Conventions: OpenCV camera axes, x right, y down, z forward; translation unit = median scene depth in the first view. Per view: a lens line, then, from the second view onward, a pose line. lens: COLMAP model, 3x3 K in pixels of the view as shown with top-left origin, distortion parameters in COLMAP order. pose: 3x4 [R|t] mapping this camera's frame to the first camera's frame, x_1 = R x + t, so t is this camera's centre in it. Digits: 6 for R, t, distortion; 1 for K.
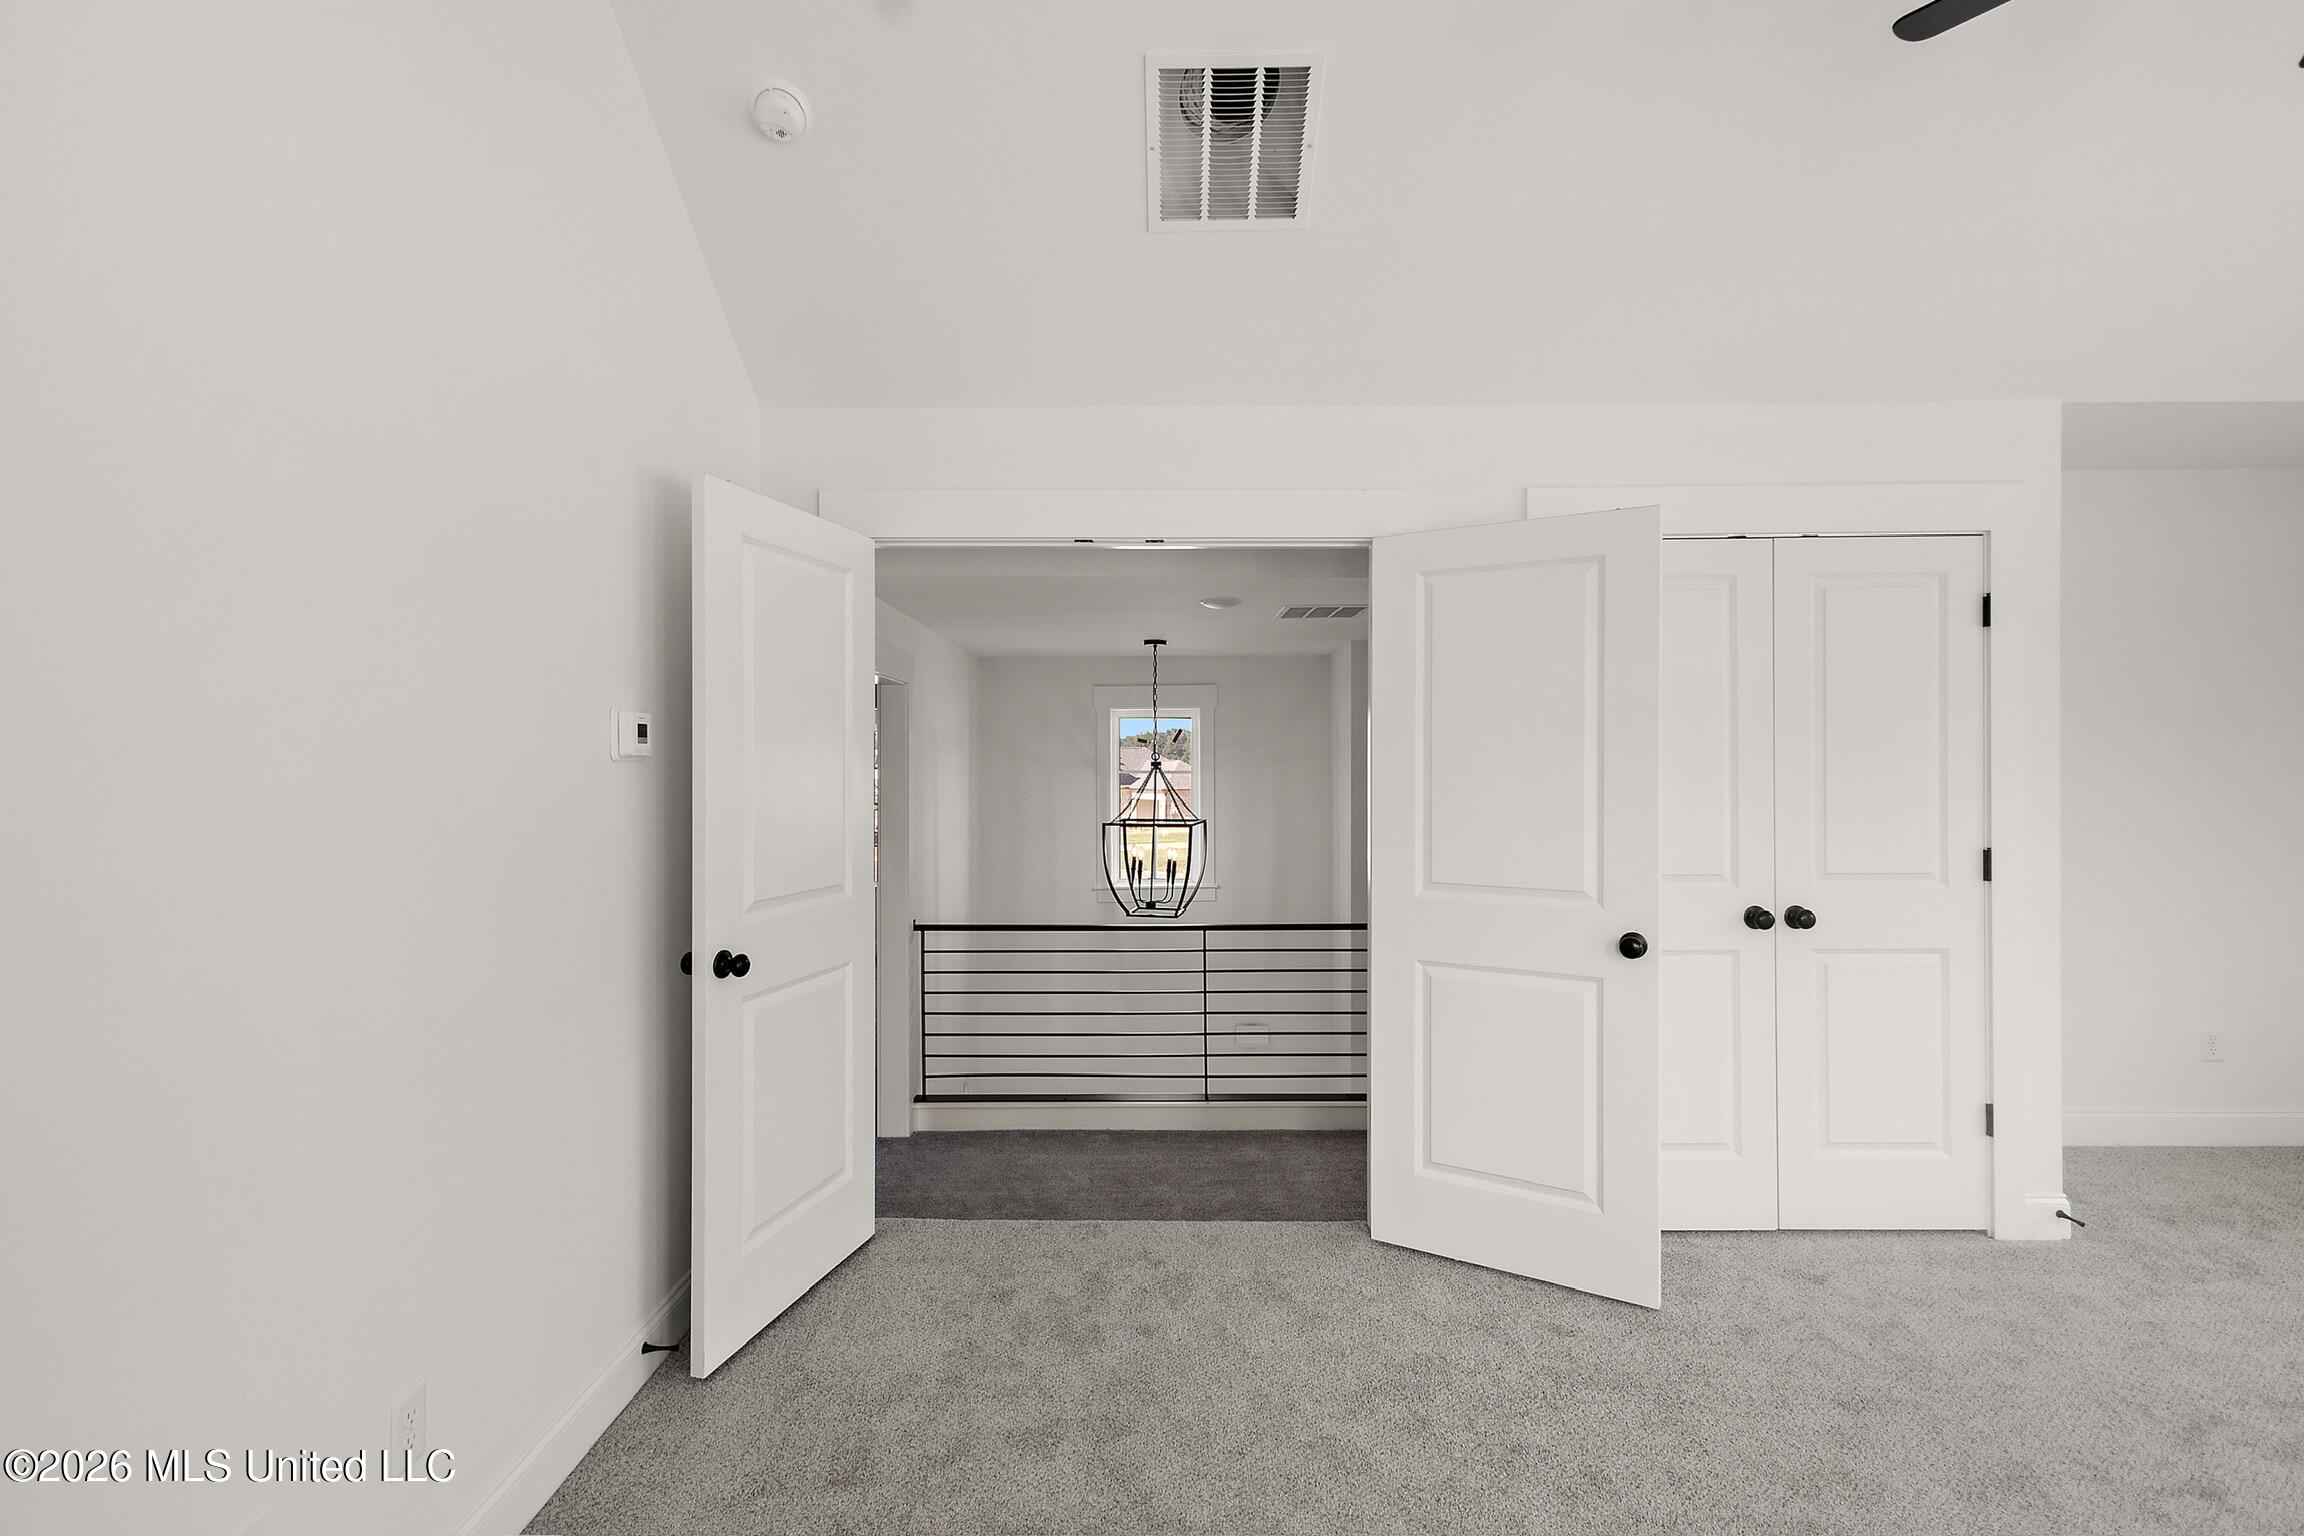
lens RADIAL K [[1077.4, 0, 1152.0], [0, 1077.4, 762.7], [0, 0, 1]] dist [0.012829, -0.002710]
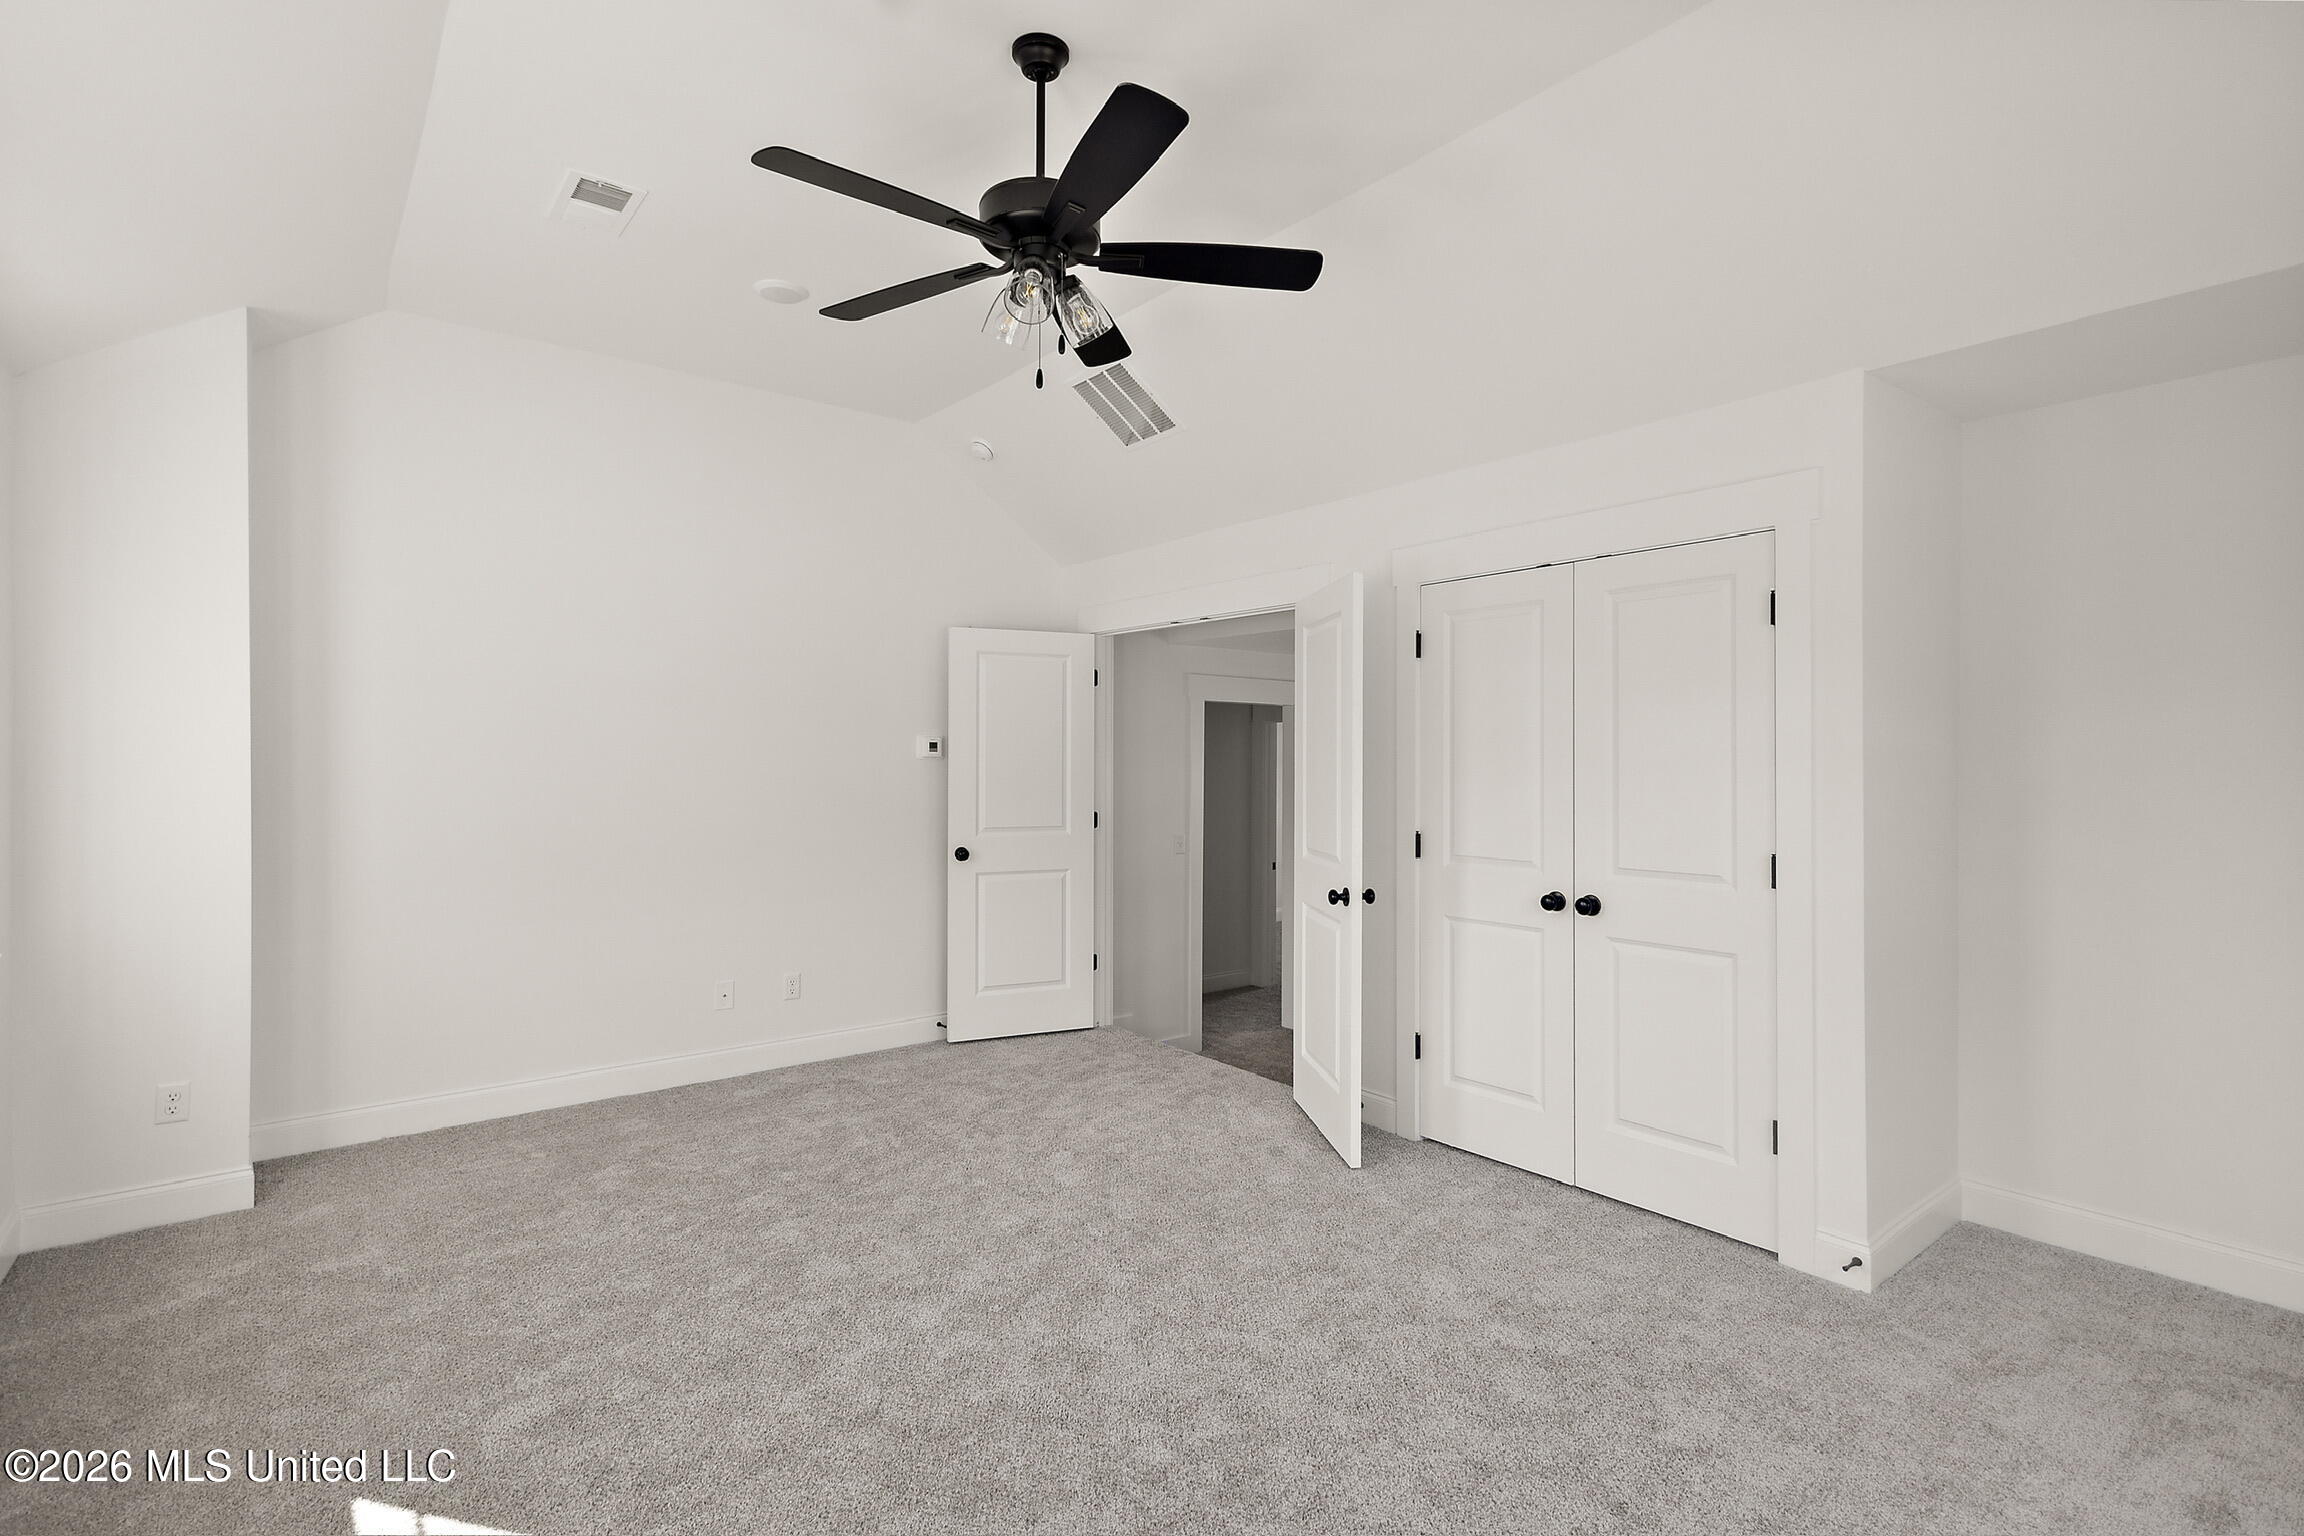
lens RADIAL K [[1077.4, 0, 1177.3], [0, 1077.4, 766.6], [0, 0, 1]] dist [0.012829, -0.002710]
pose [[0.627950, 0.002774, -0.778249, 1.190568], [-0.011463, 0.999918, -0.005686, 0.013551], [0.778169, 0.012491, 0.627930, -0.015386]]
